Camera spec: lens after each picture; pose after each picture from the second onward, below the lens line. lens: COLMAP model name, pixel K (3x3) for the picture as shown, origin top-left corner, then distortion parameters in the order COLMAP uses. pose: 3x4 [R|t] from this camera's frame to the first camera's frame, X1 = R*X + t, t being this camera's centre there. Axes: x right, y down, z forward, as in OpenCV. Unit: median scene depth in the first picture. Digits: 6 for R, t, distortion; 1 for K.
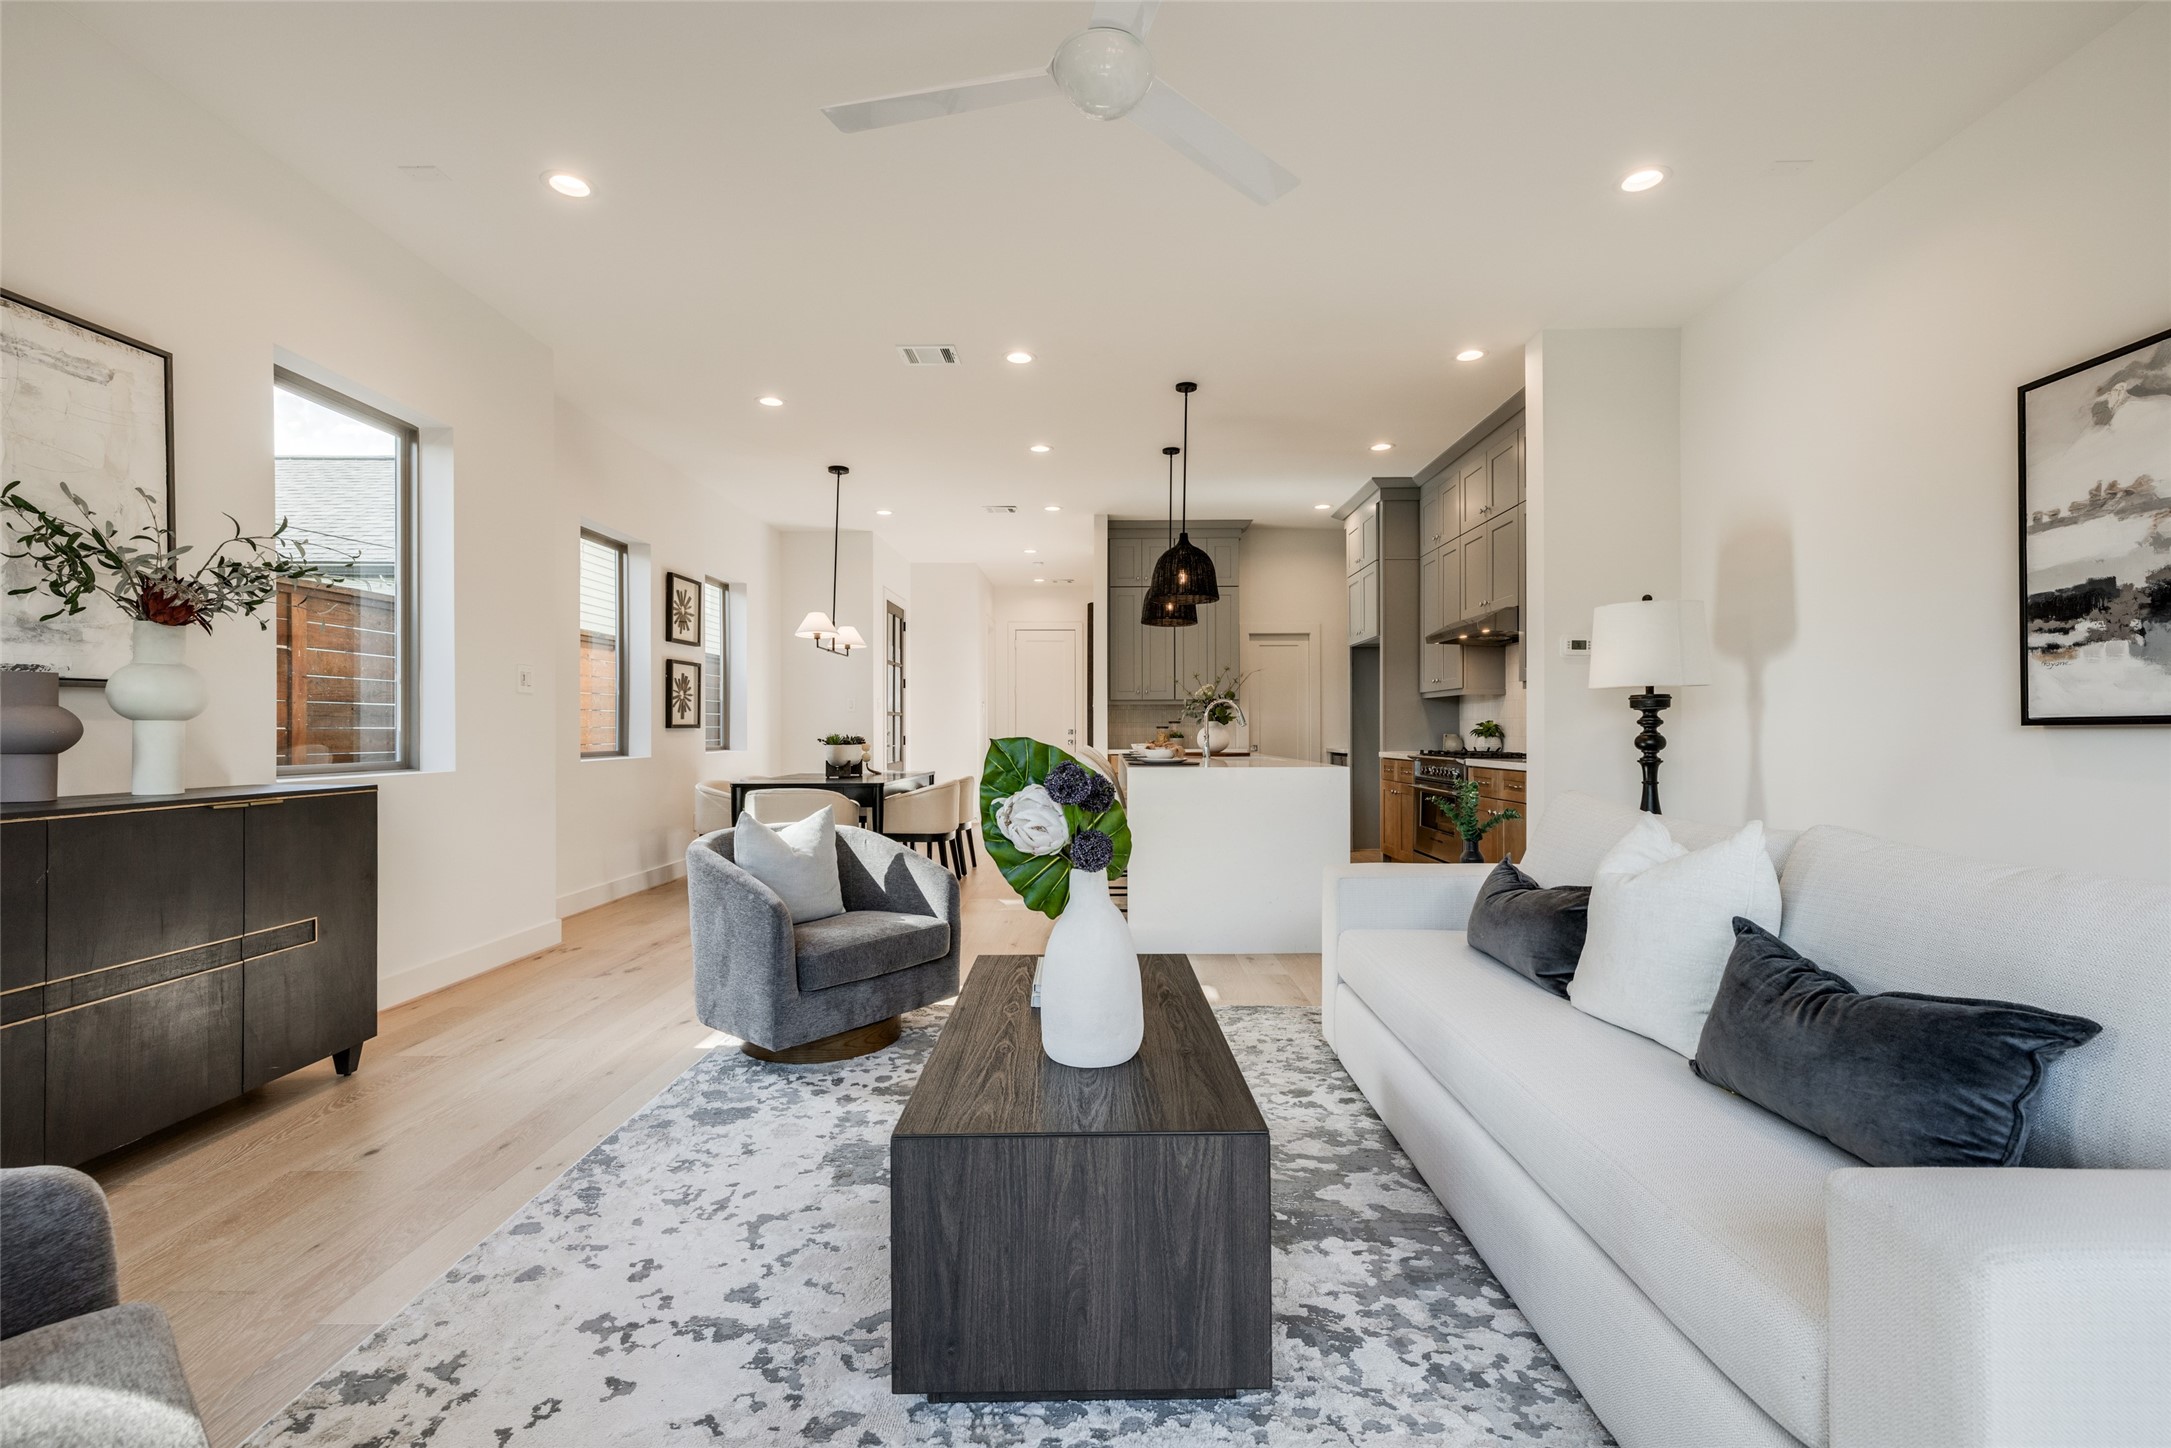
lens RADIAL K [[937.8, 0, 1094.6], [0, 937.8, 729.4], [0, 0, 1]] dist [0.000350, -0.000208]
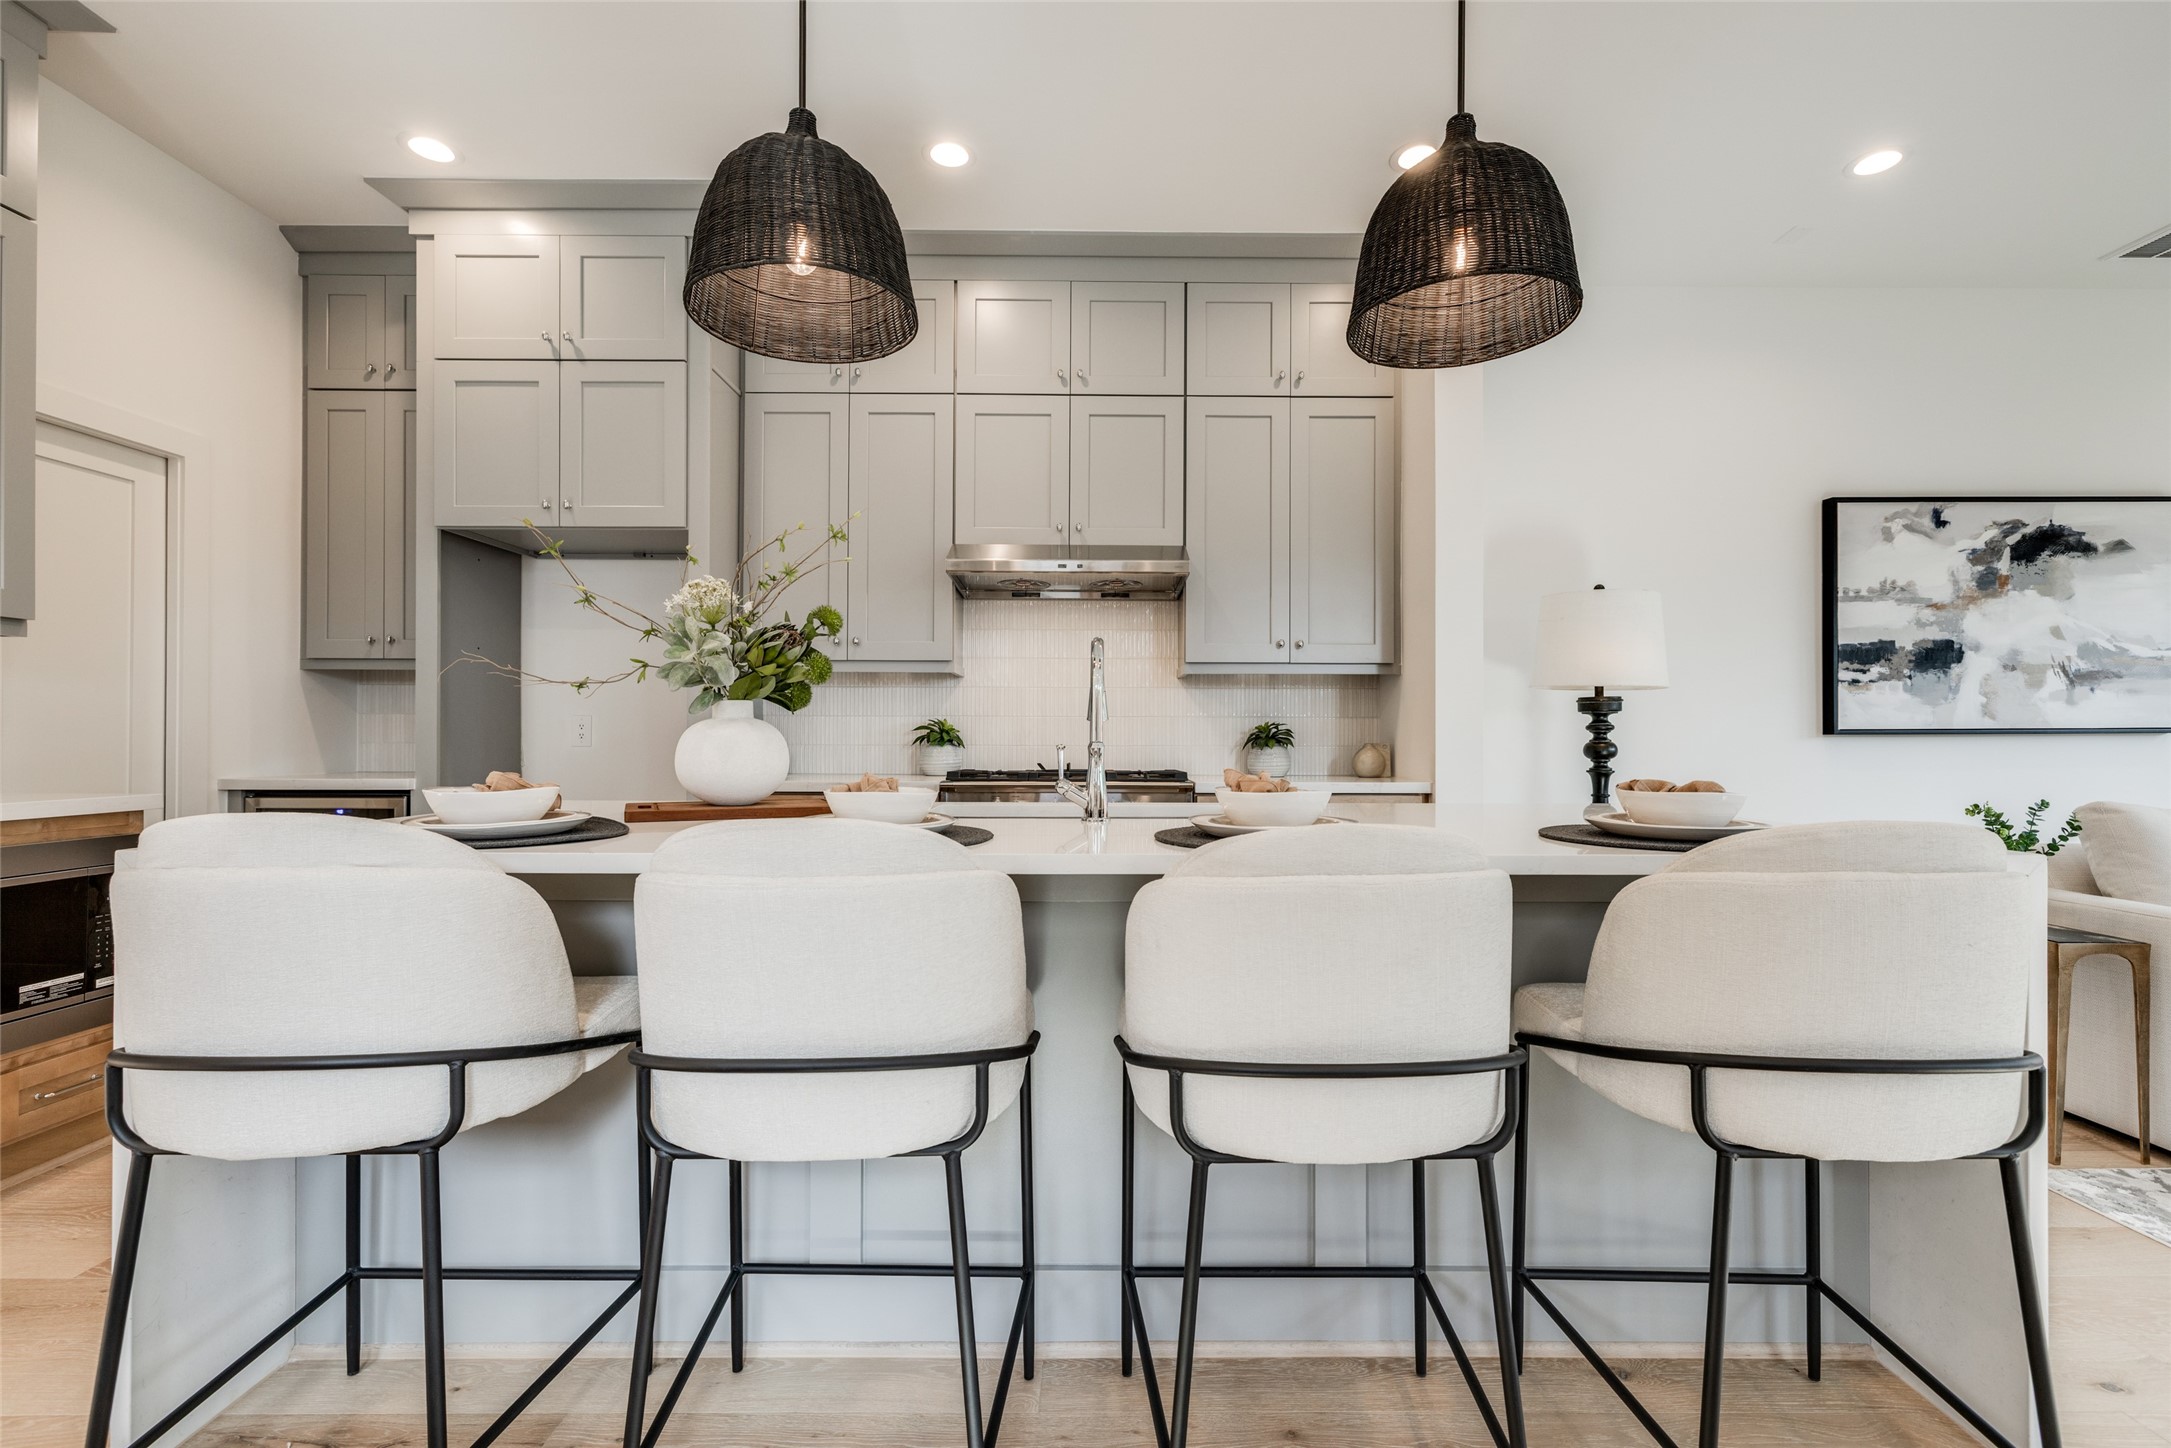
lens RADIAL K [[947.1, 0, 1095.9], [0, 947.1, 728.2], [0, 0, 1]] dist [-0.001819, 0.000074]
pose [[-0.017706, 0.011138, 0.999781, -0.401844], [-0.004273, 0.999928, -0.011215, 0.006932], [-0.999834, -0.004471, -0.017658, 2.008170]]
